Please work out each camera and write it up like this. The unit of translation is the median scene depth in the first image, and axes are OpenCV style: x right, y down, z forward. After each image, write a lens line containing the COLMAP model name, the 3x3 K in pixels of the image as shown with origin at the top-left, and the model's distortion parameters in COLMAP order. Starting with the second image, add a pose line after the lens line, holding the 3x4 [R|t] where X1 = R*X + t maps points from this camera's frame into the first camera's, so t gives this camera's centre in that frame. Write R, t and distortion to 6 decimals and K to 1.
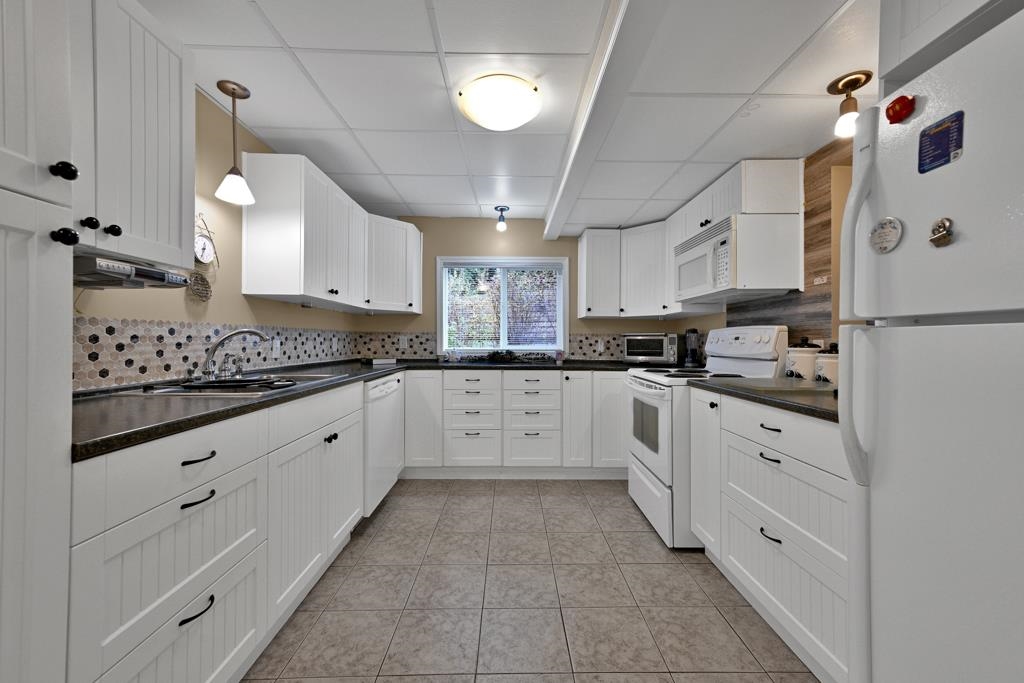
lens RADIAL K [[406.0, 0, 512.8], [0, 406.0, 340.7], [0, 0, 1]] dist [0.010259, 0.003638]
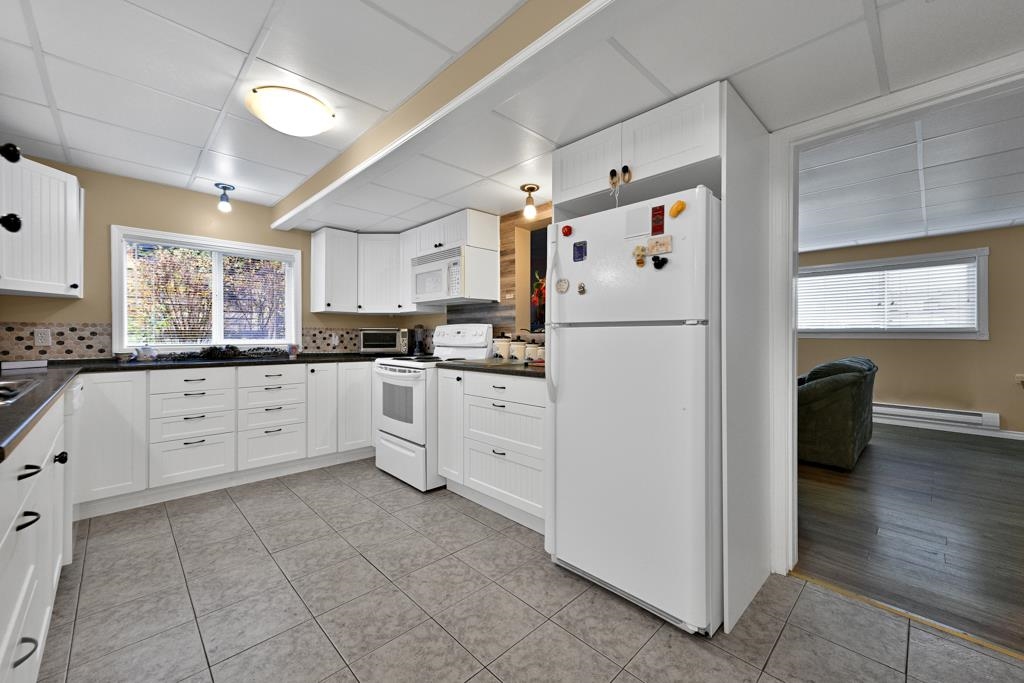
lens RADIAL K [[406.0, 0, 518.9], [0, 406.0, 337.1], [0, 0, 1]] dist [0.010259, 0.003638]
pose [[0.722034, -0.005955, 0.691832, -0.255072], [0.001761, 0.999976, 0.006770, 0.000616], [-0.691855, -0.003670, 0.722027, -0.135479]]
